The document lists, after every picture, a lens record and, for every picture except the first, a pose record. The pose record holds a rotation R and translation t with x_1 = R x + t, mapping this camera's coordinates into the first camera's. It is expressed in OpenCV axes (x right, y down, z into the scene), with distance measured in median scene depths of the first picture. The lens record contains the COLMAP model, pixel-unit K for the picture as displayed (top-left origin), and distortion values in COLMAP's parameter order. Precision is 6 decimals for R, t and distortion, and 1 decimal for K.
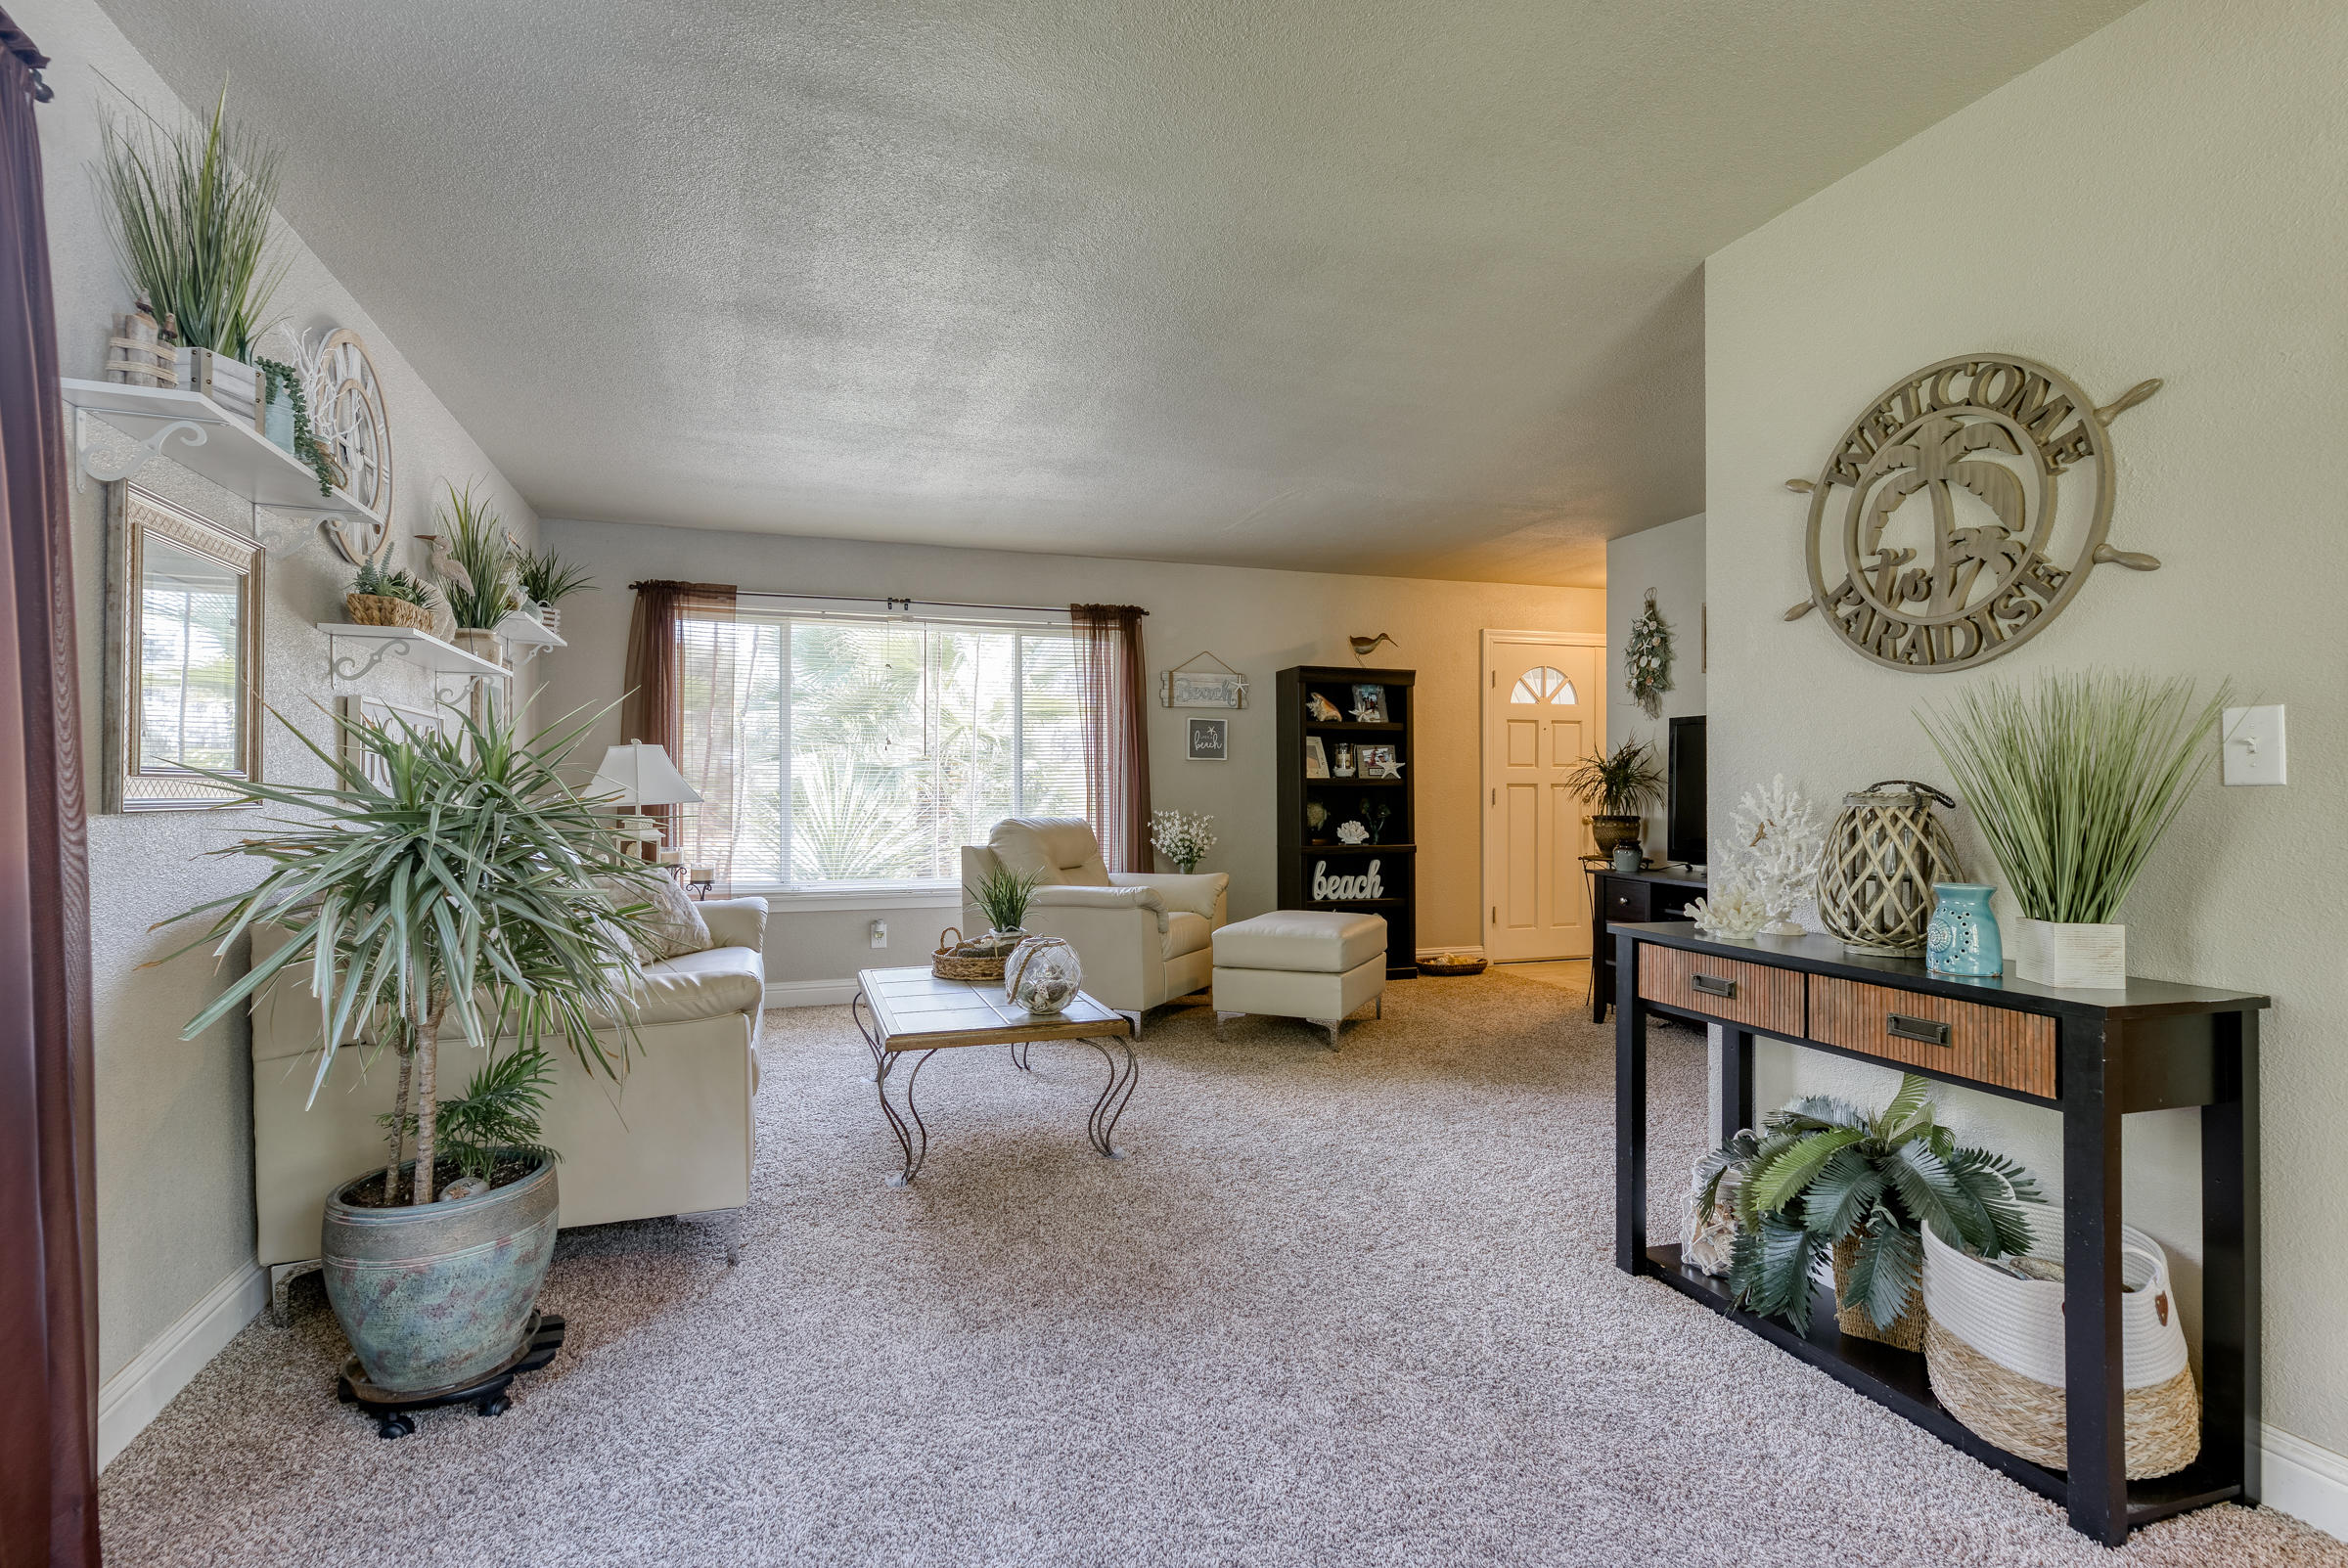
lens RADIAL K [[1225.3, 0, 1174.4], [0, 1225.3, 784.9], [0, 0, 1]] dist [0.006522, 0.000268]
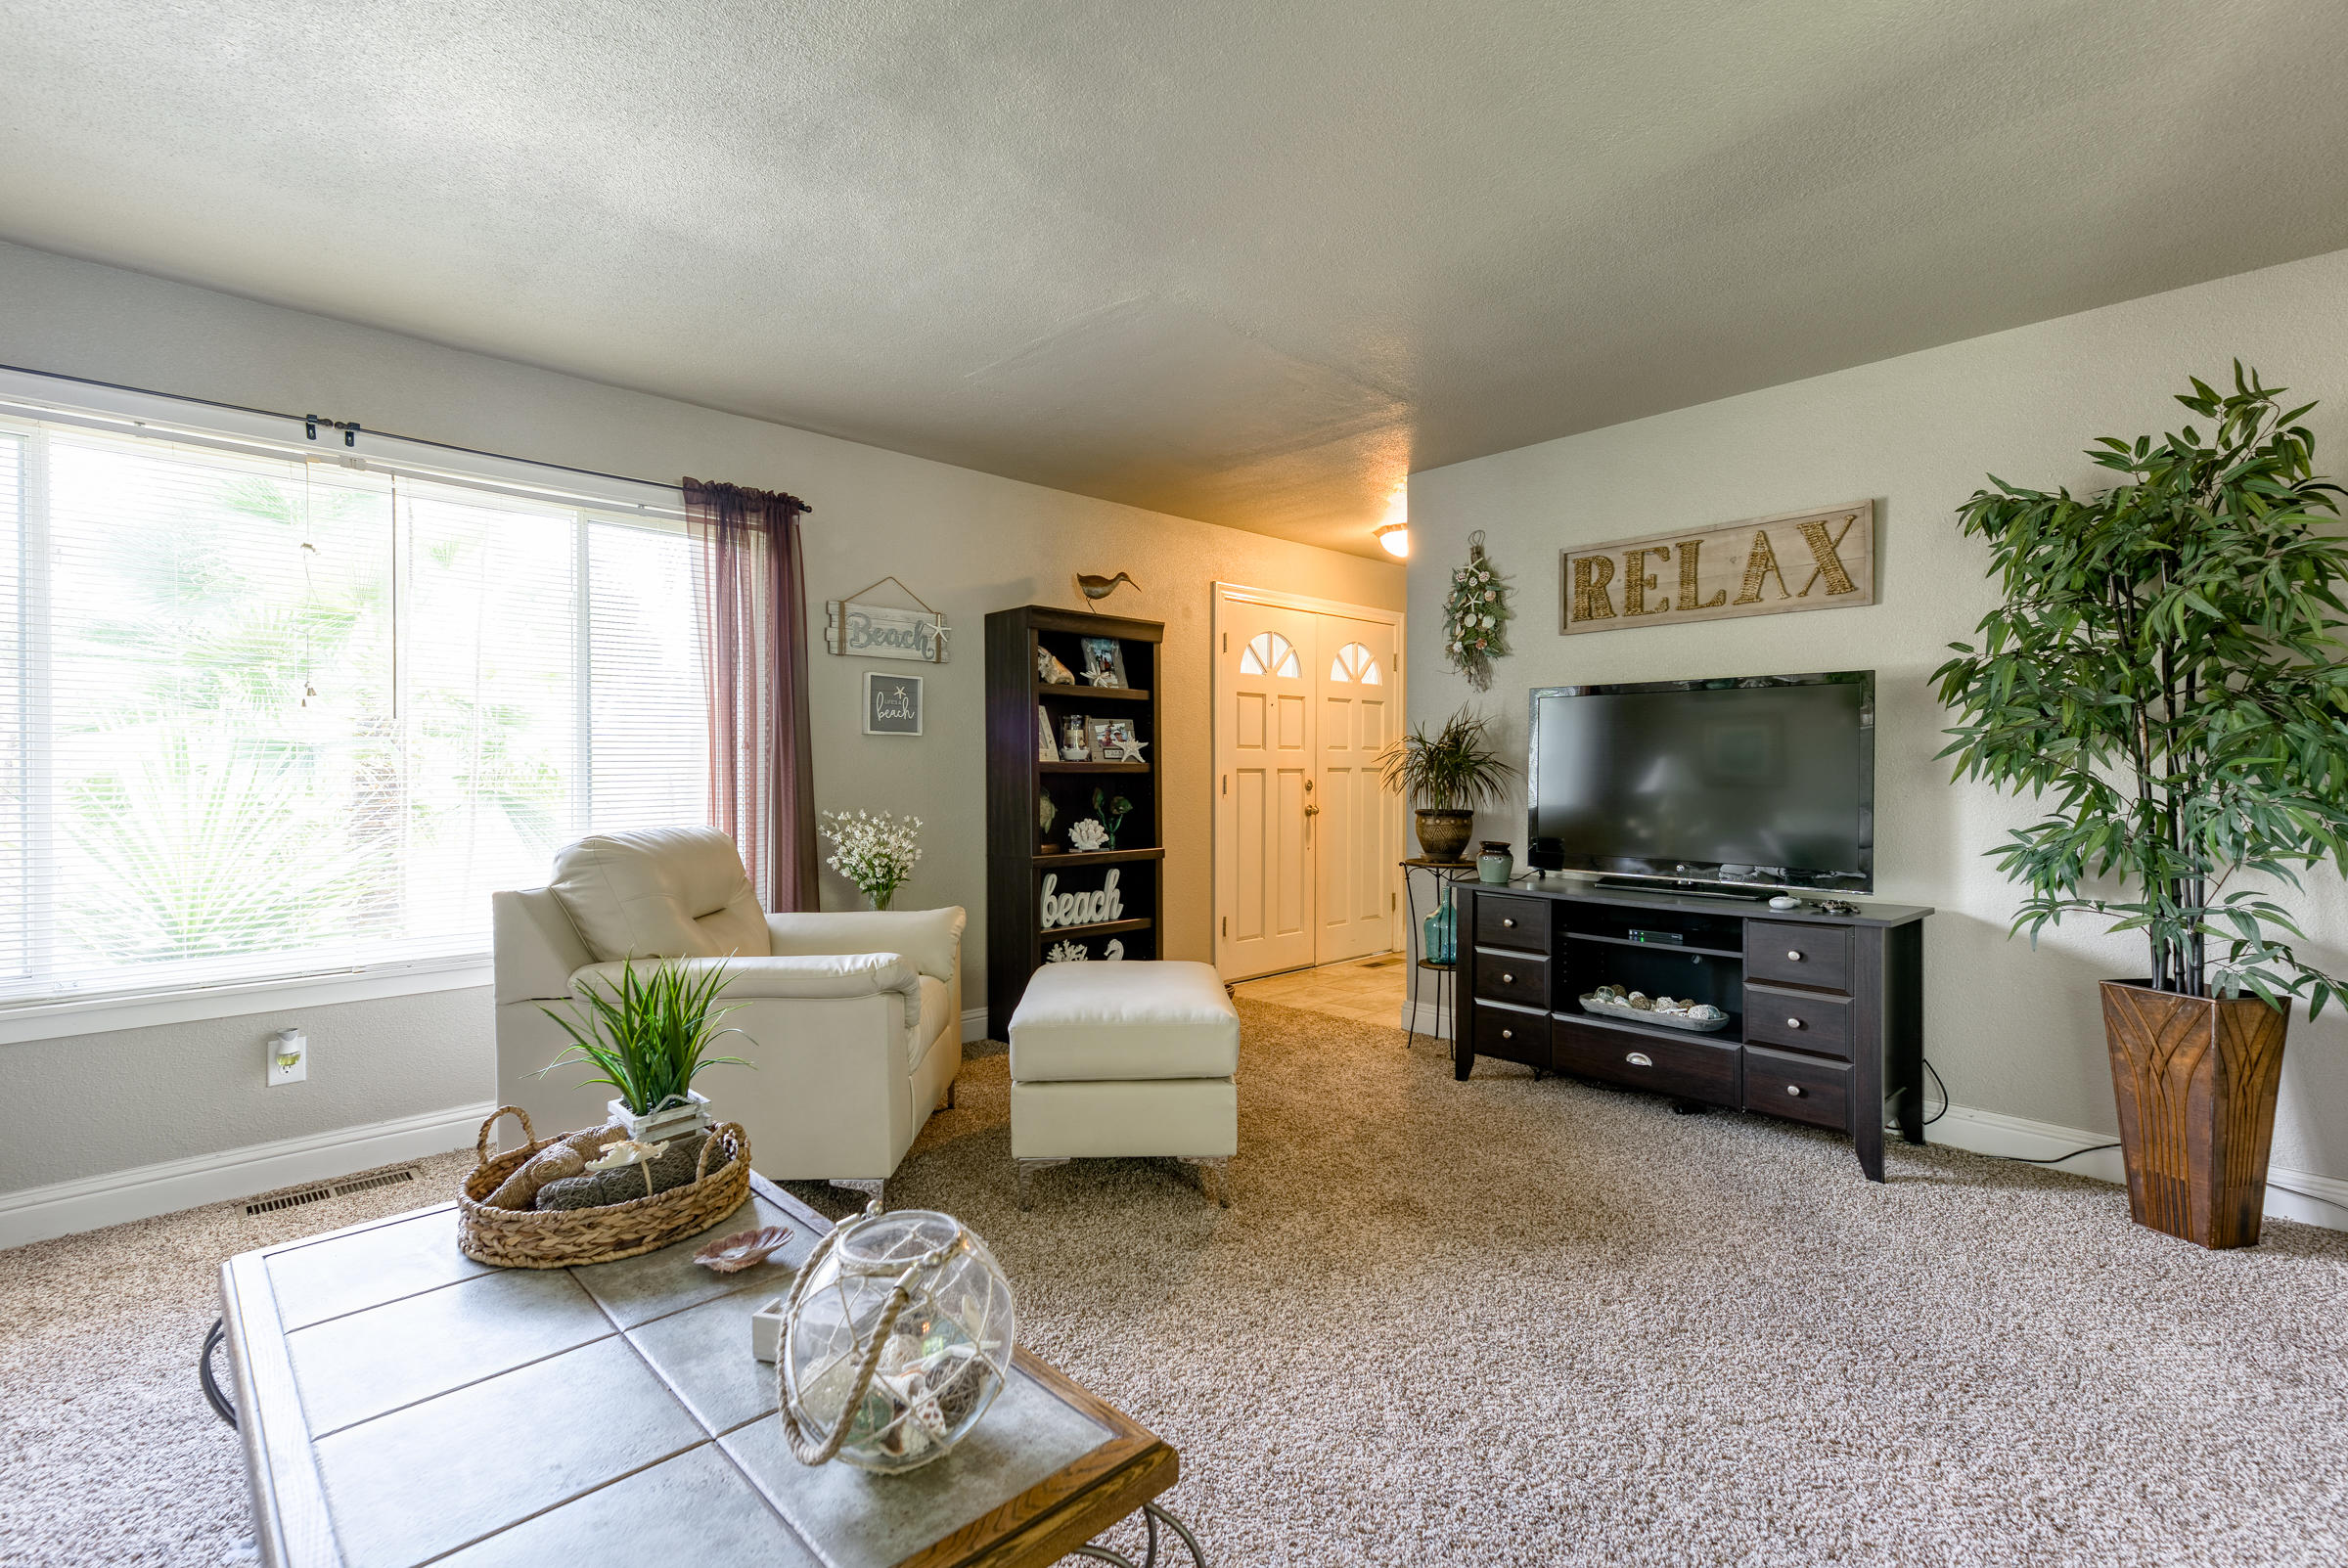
lens RADIAL K [[1086.4, 0, 1180.2], [0, 1086.4, 772.5], [0, 0, 1]] dist [0.019571, -0.000265]
pose [[0.901329, -0.001045, 0.433134, -0.099165], [-0.001426, 0.999985, 0.005379, -0.002991], [-0.433133, -0.005465, 0.901314, 0.404503]]
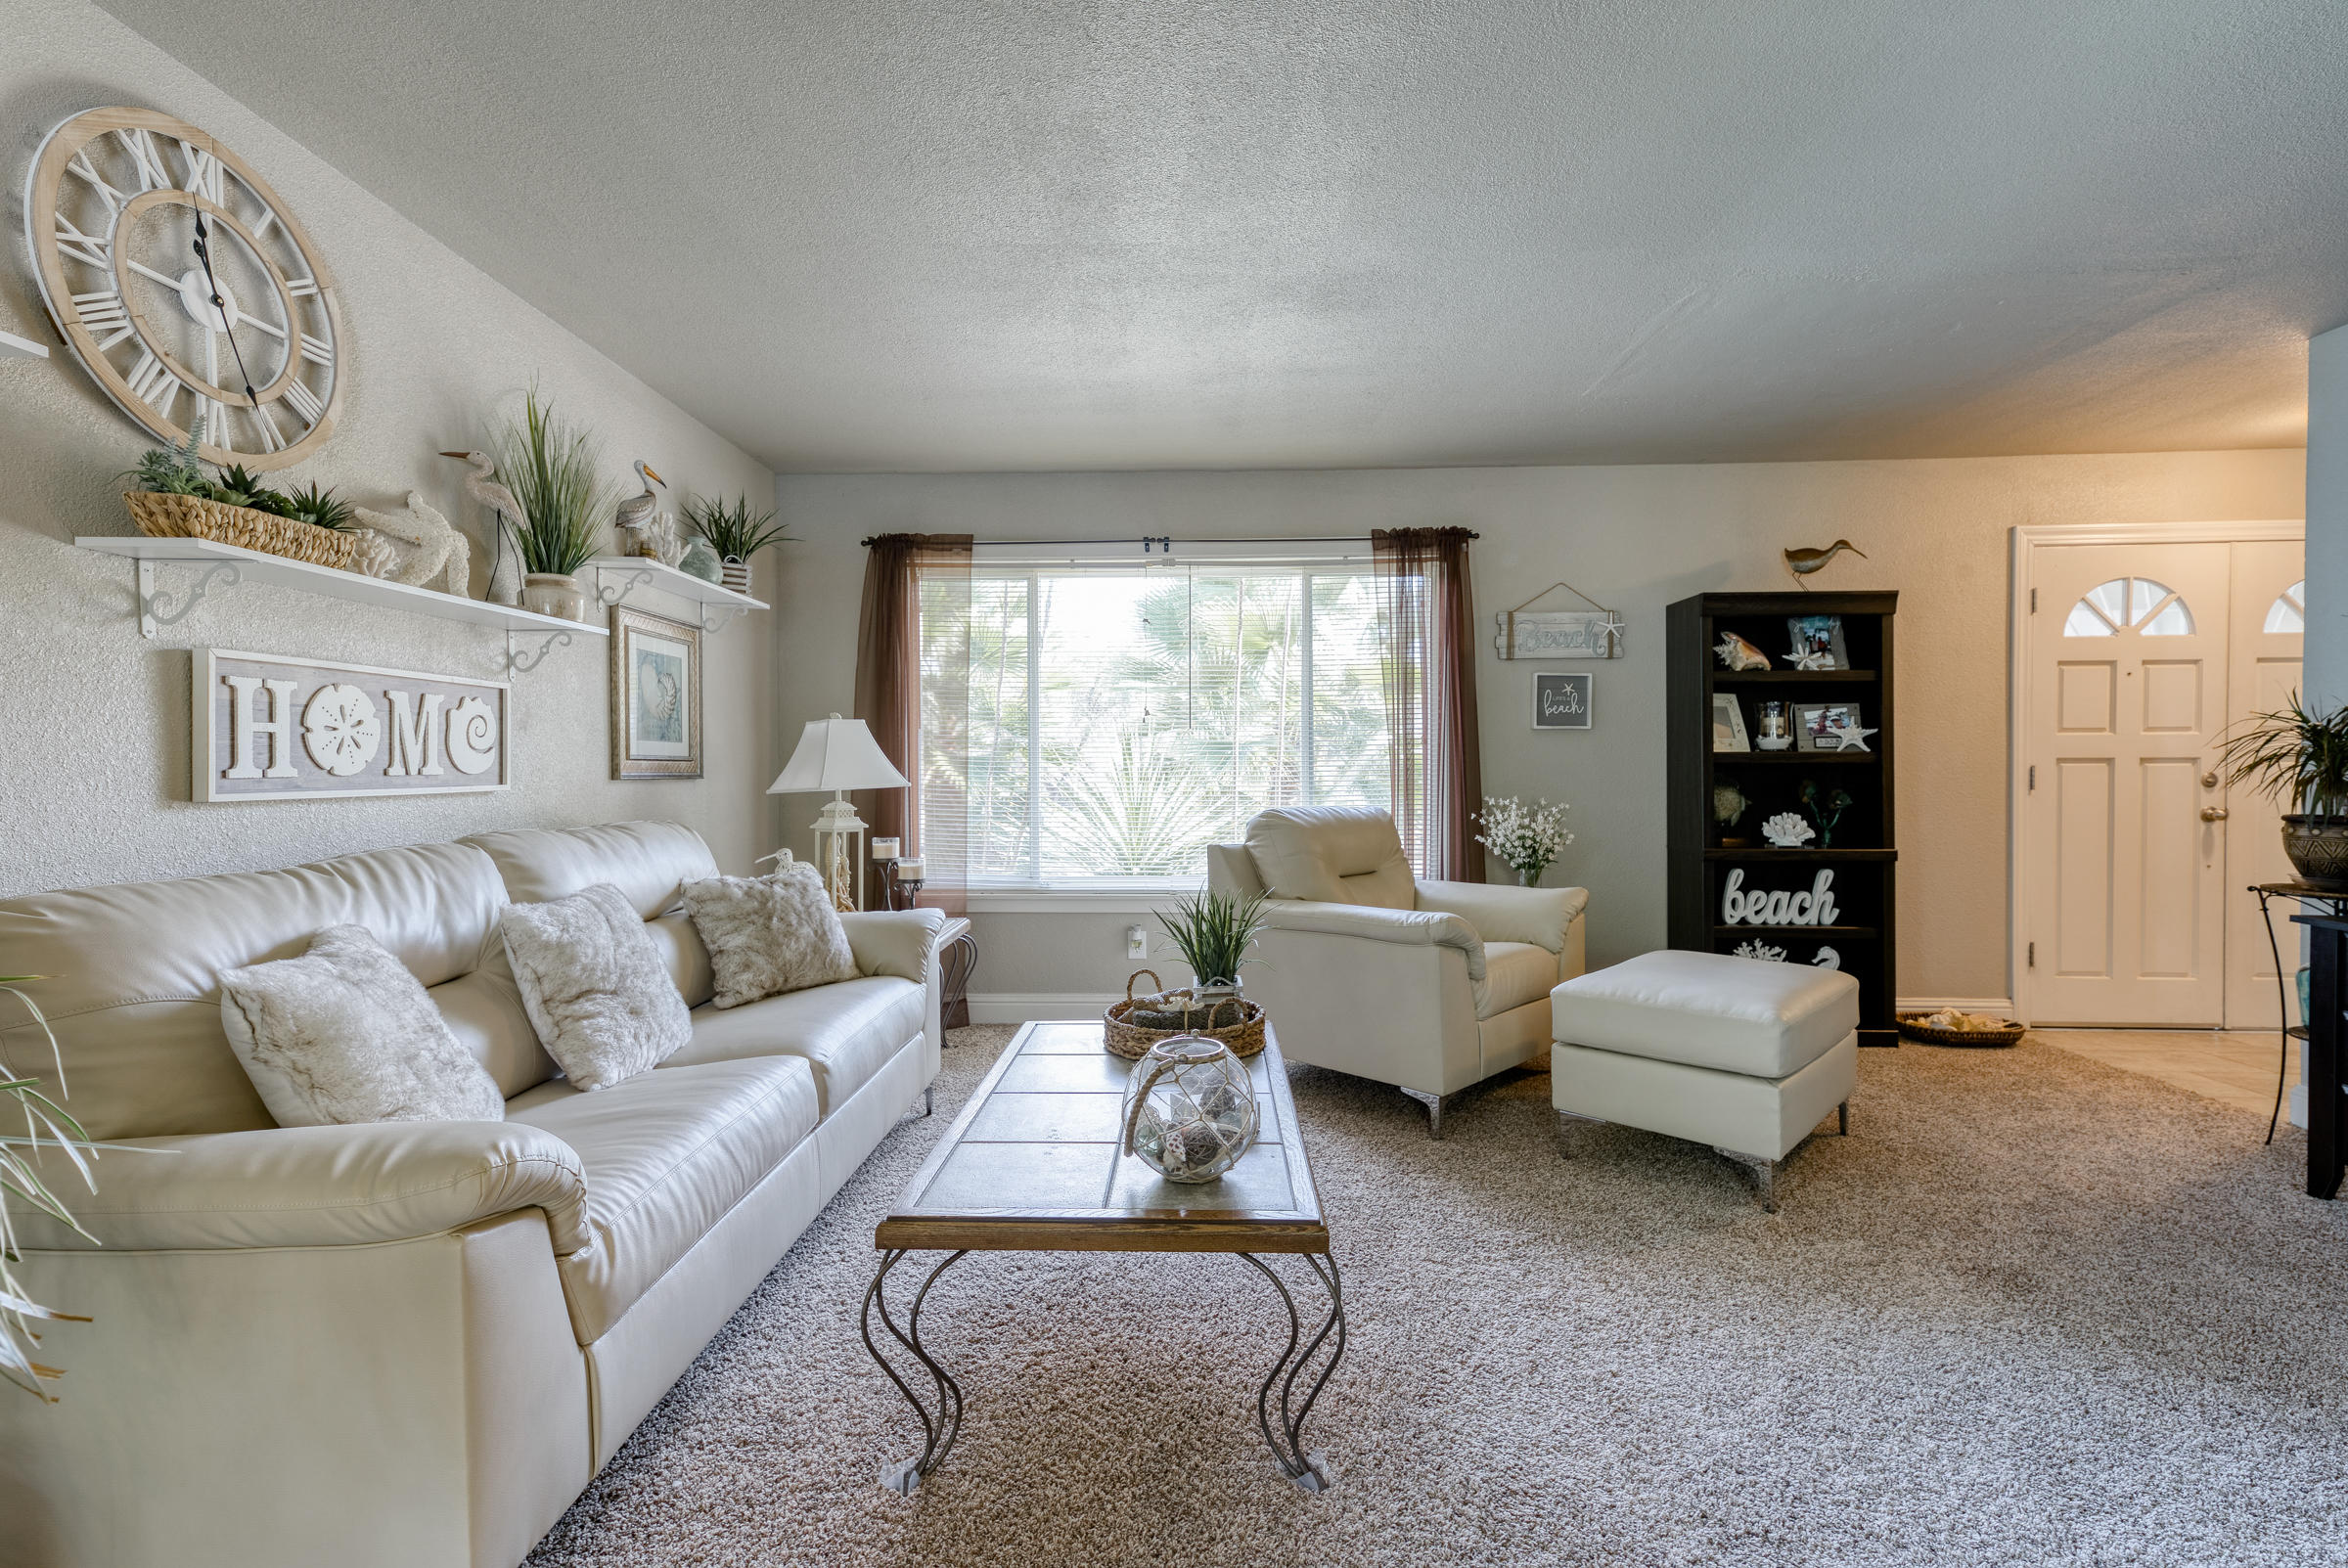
lens RADIAL K [[1086.4, 0, 1143.7], [0, 1086.4, 774.9], [0, 0, 1]] dist [0.019571, -0.000265]
pose [[0.931461, 0.001070, -0.363840, 0.032508], [0.004653, 0.999879, 0.014851, -0.003546], [0.363812, -0.015526, 0.931343, 0.308465]]
